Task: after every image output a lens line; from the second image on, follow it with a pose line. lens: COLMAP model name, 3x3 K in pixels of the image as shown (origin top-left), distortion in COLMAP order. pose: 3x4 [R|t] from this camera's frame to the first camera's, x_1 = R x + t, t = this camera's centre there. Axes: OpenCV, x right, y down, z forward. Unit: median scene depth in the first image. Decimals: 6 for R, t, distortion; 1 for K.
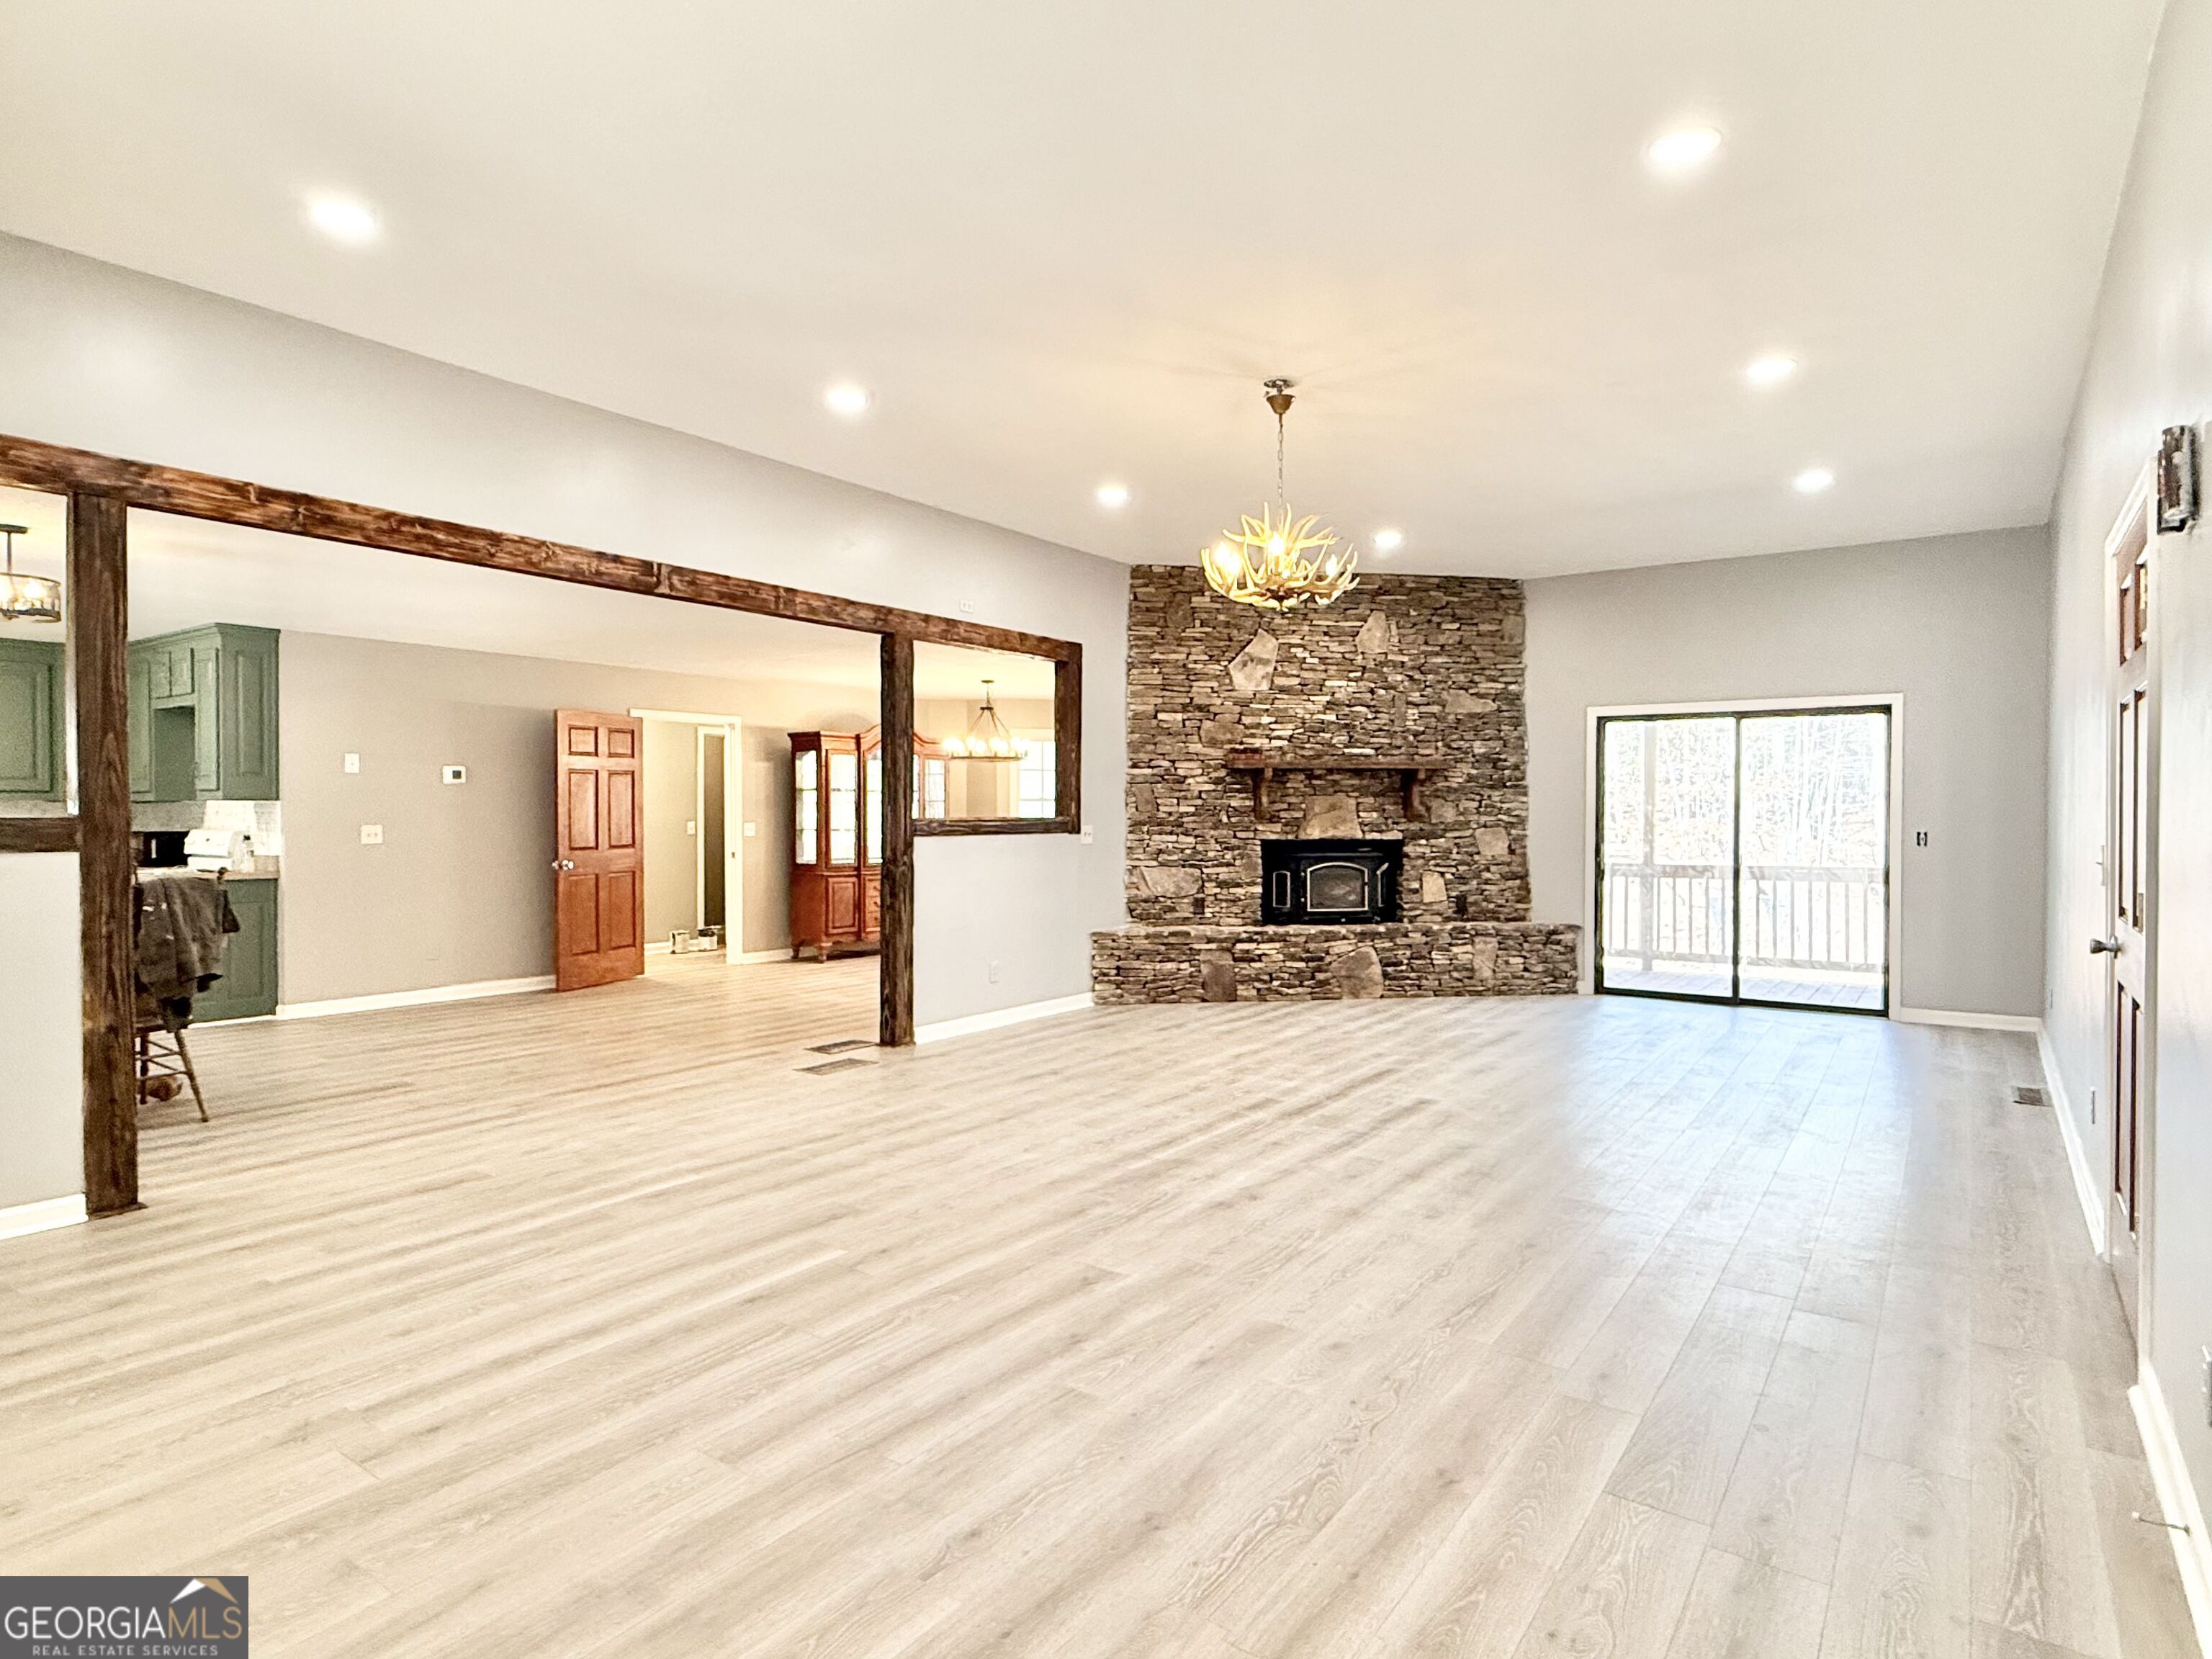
lens RADIAL K [[1201.7, 0, 1107.6], [0, 1201.7, 827.9], [0, 0, 1]] dist [-0.002458, -0.000640]
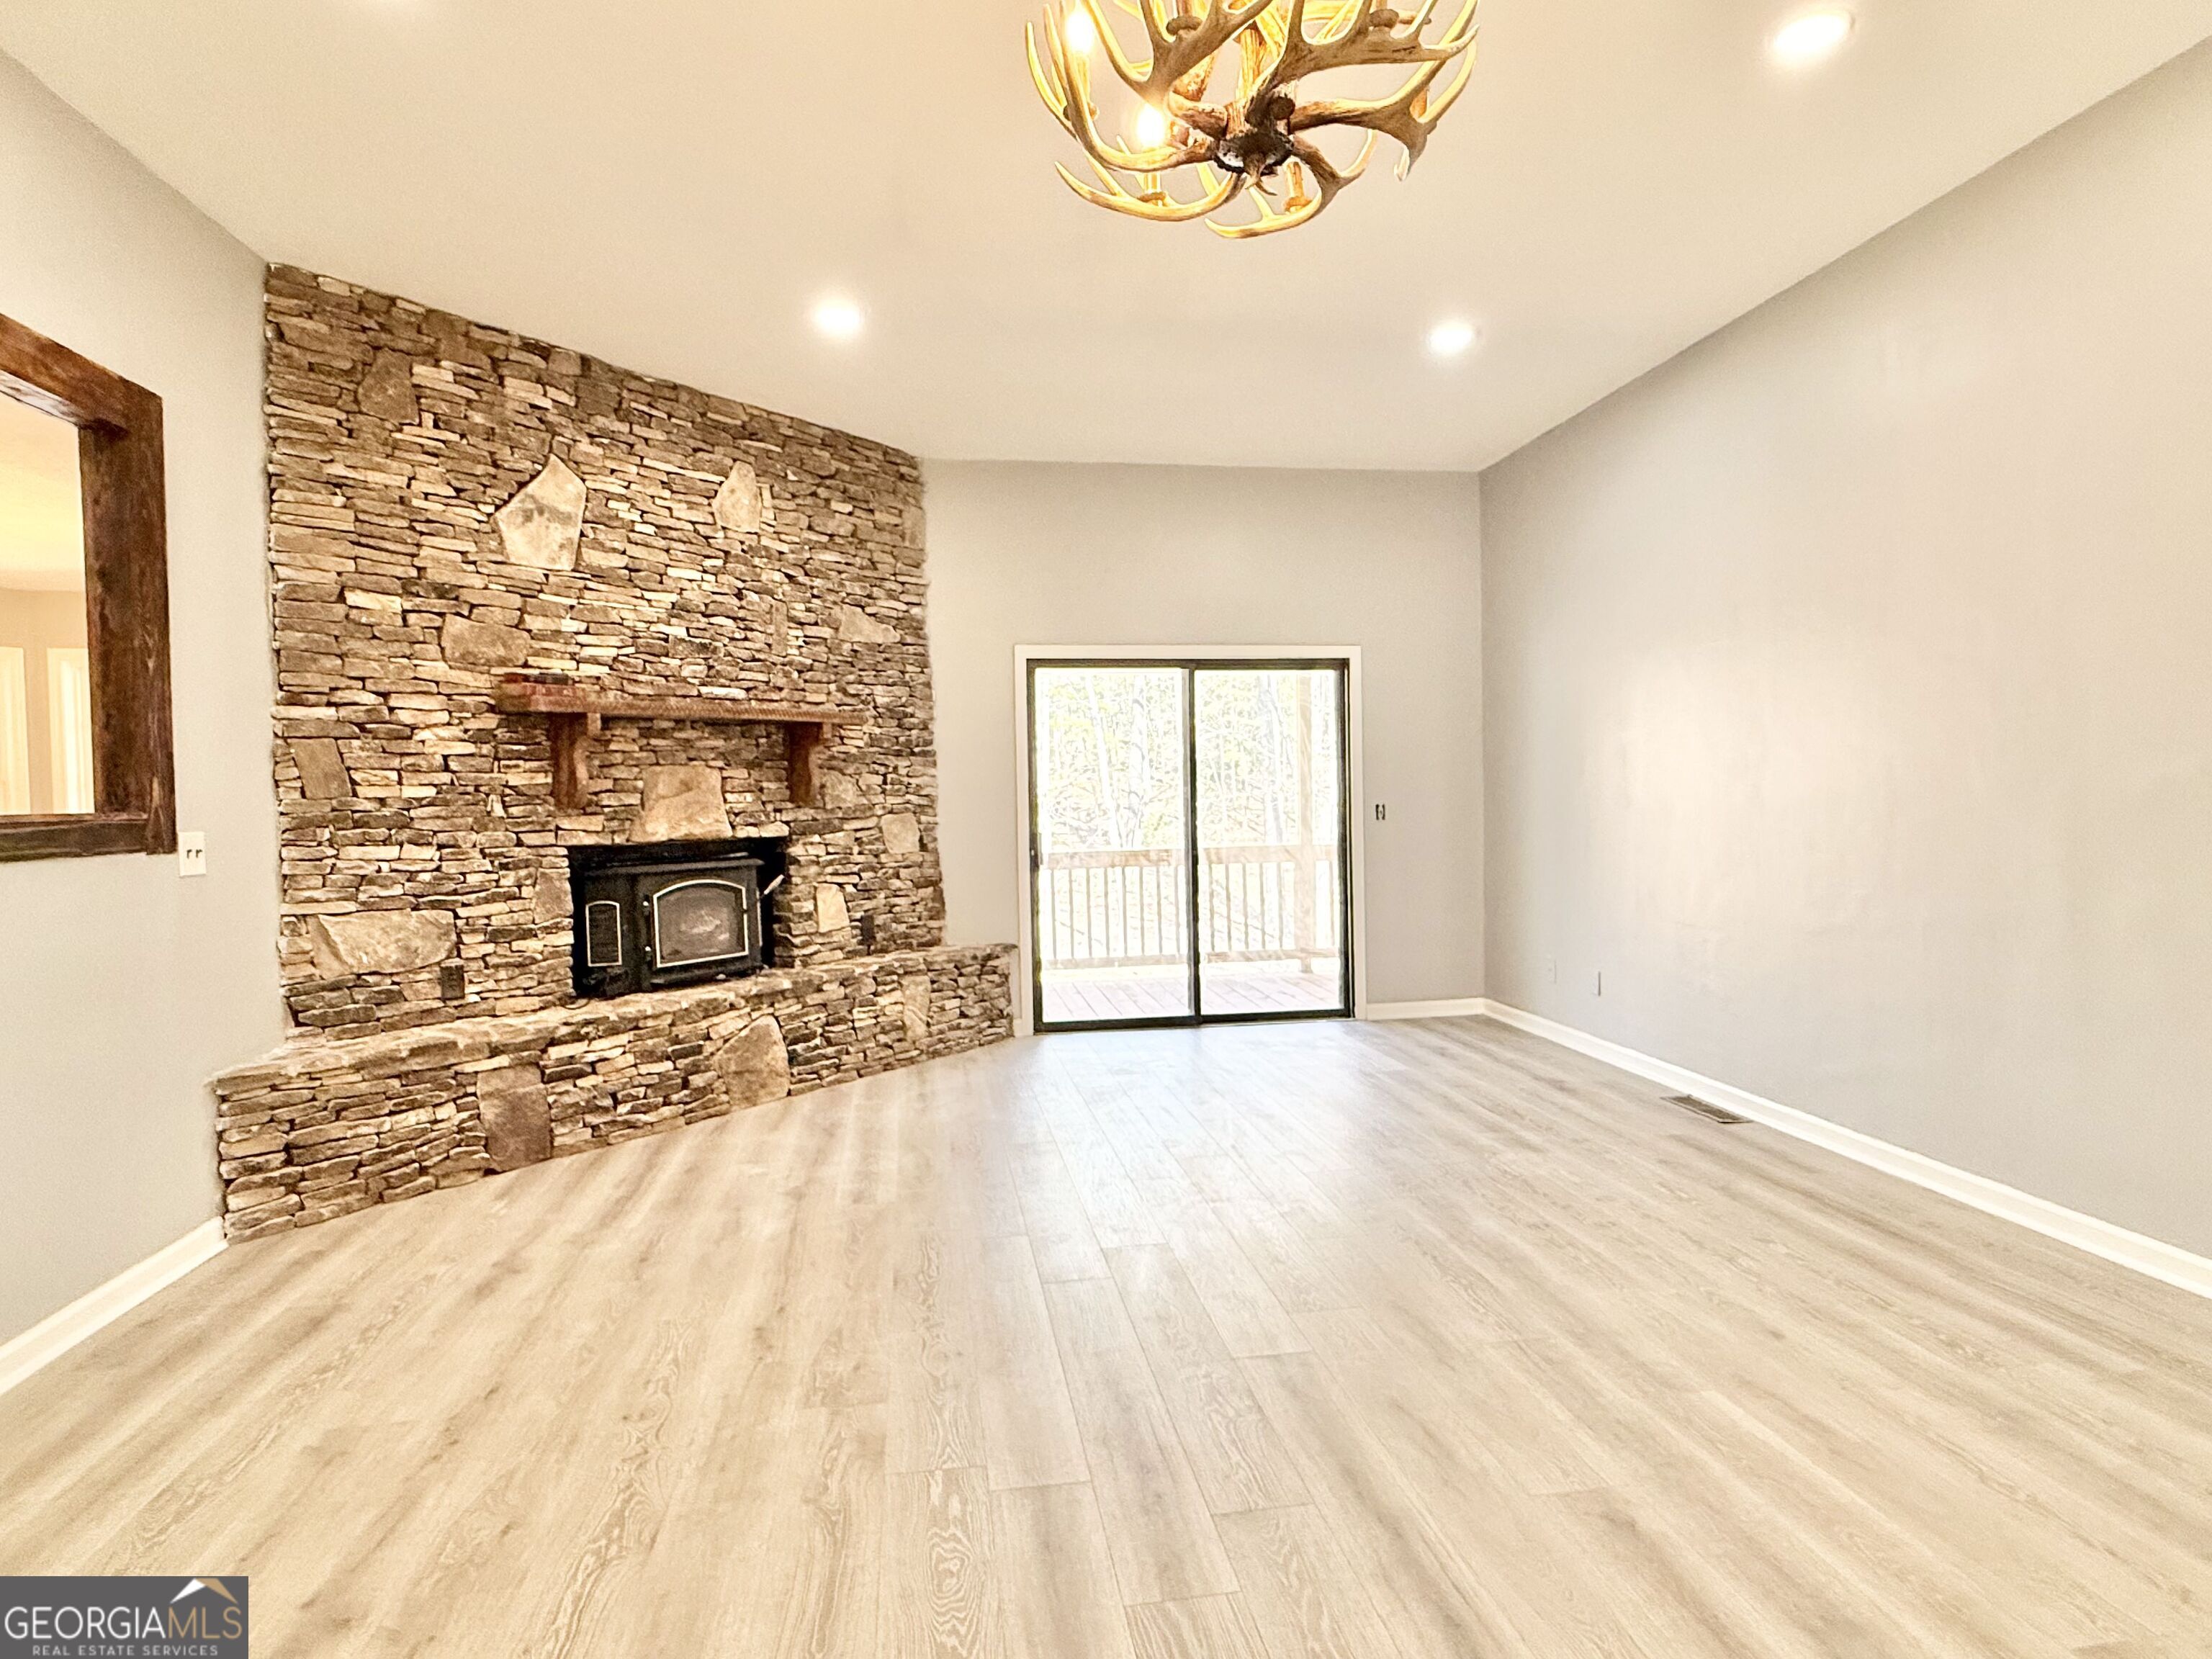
lens RADIAL K [[1201.7, 0, 1100.3], [0, 1201.7, 829.8], [0, 0, 1]] dist [-0.002458, -0.000640]
pose [[0.715938, -0.035632, 0.697254, -0.078500], [0.028242, 0.999357, 0.022071, -0.002936], [-0.697593, 0.003890, 0.716484, 0.446481]]
